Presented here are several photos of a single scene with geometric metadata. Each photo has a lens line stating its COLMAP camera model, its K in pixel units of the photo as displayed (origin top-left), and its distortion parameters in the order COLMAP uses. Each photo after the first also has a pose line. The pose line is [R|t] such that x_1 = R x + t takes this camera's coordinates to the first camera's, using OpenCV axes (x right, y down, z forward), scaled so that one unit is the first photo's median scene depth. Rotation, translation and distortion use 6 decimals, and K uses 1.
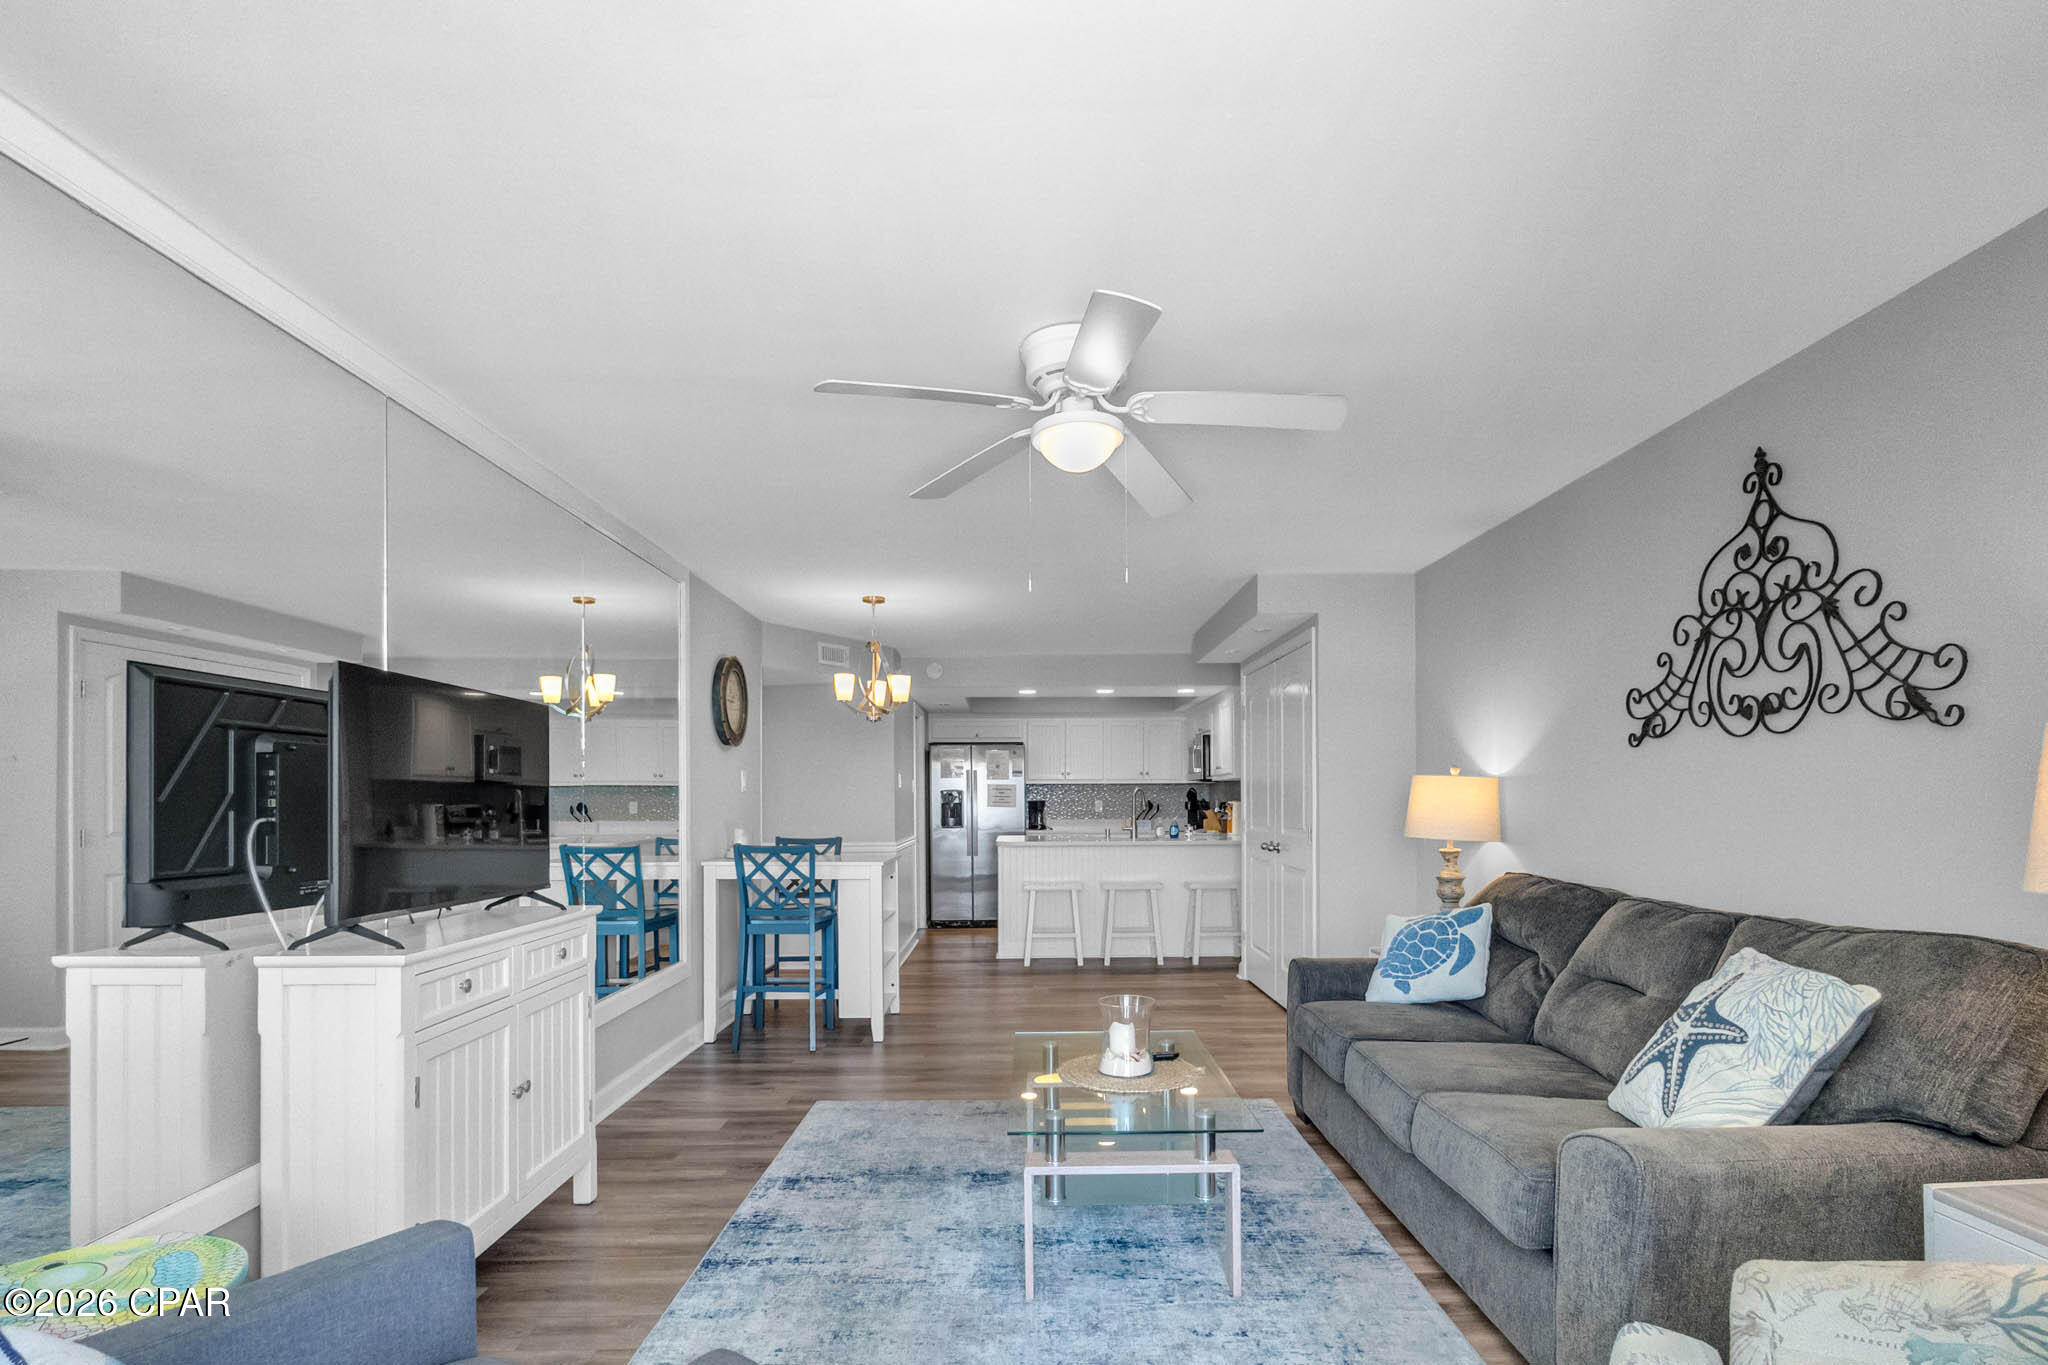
lens RADIAL K [[988.3, 0, 1068.0], [0, 988.3, 807.9], [0, 0, 1]] dist [-0.003327, -0.000675]
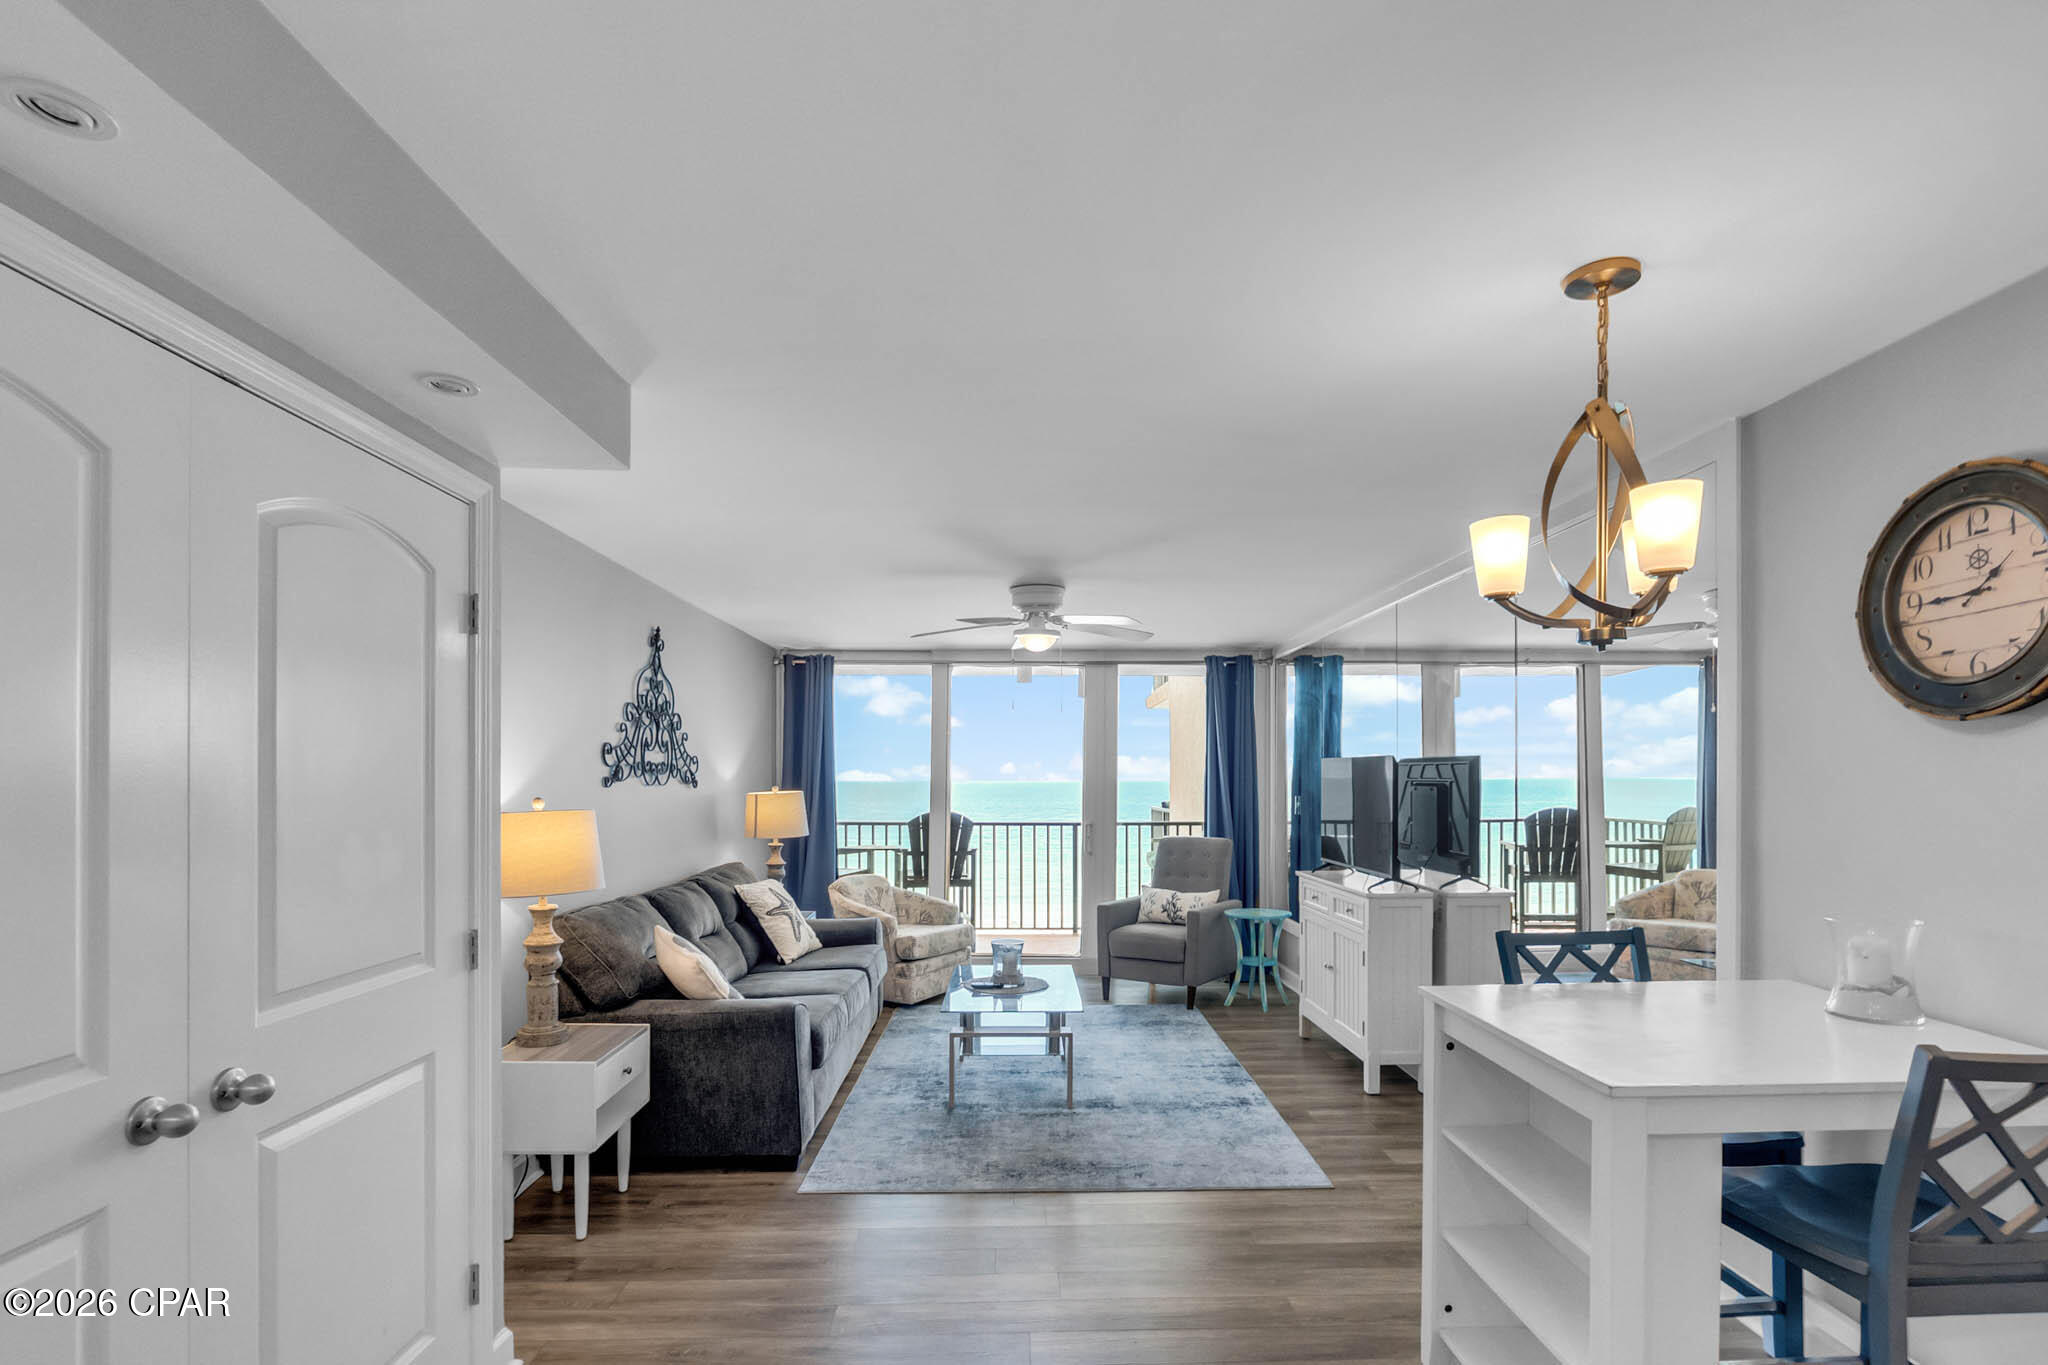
lens RADIAL K [[988.3, 0, 1017.4], [0, 988.3, 778.8], [0, 0, 1]] dist [-0.003327, -0.000675]
pose [[-0.999283, 0.007692, 0.037085, -0.018698], [0.007935, 0.999948, 0.006410, -0.077253], [-0.037034, 0.006699, -0.999292, 2.318479]]
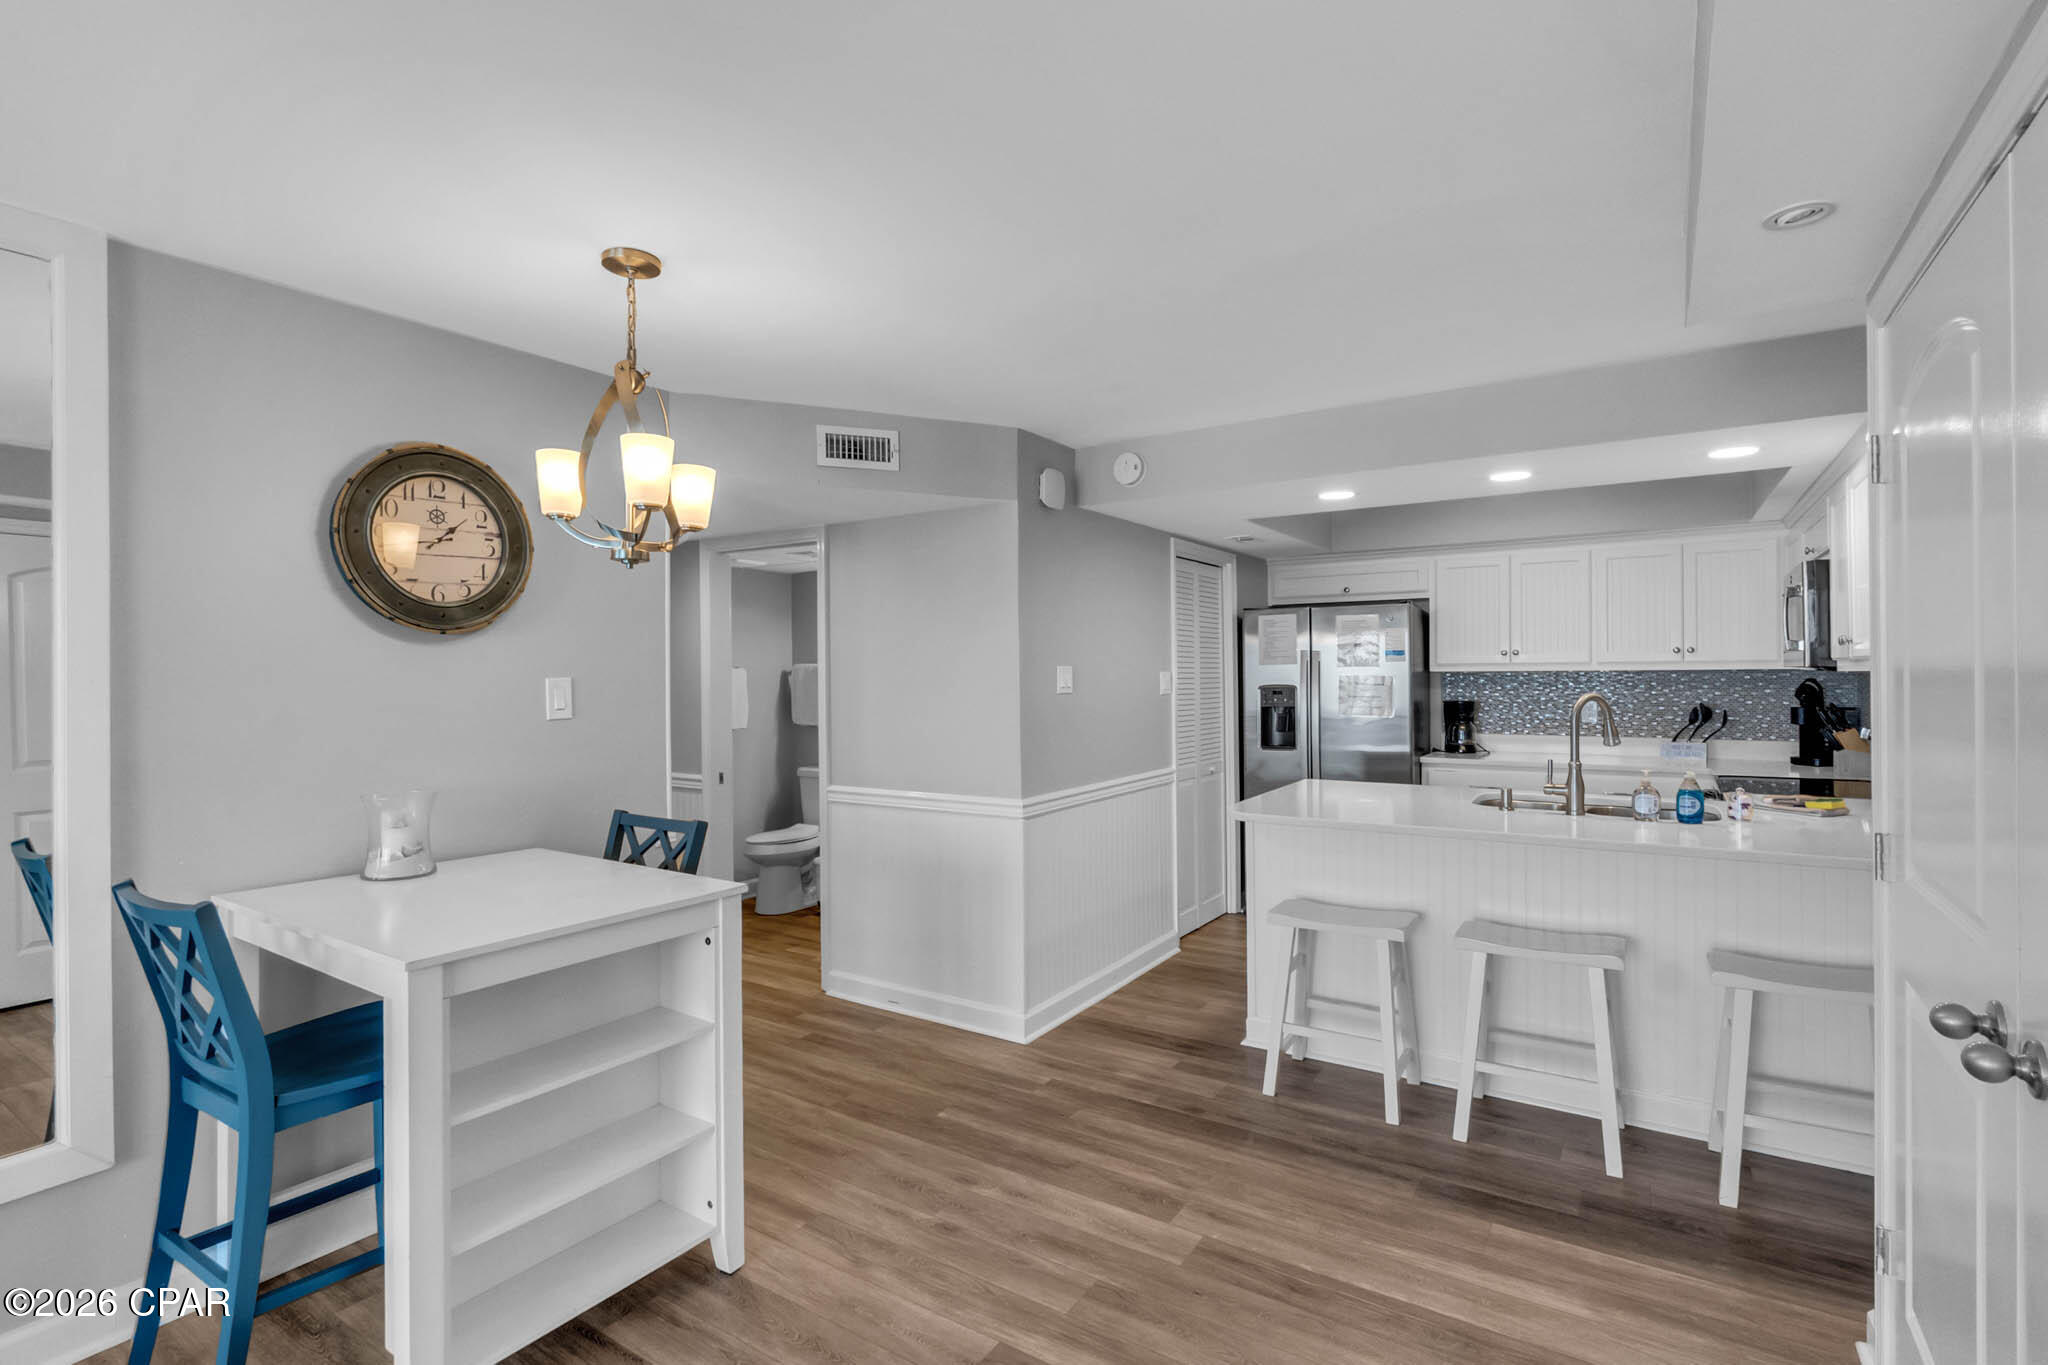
lens RADIAL K [[988.3, 0, 1046.2], [0, 988.3, 675.7], [0, 0, 1]] dist [-0.003327, -0.000675]
pose [[0.822192, -0.002290, -0.569206, 0.302068], [0.001756, 0.999997, -0.001486, -0.067716], [0.569208, 0.000222, 0.822193, 1.312809]]
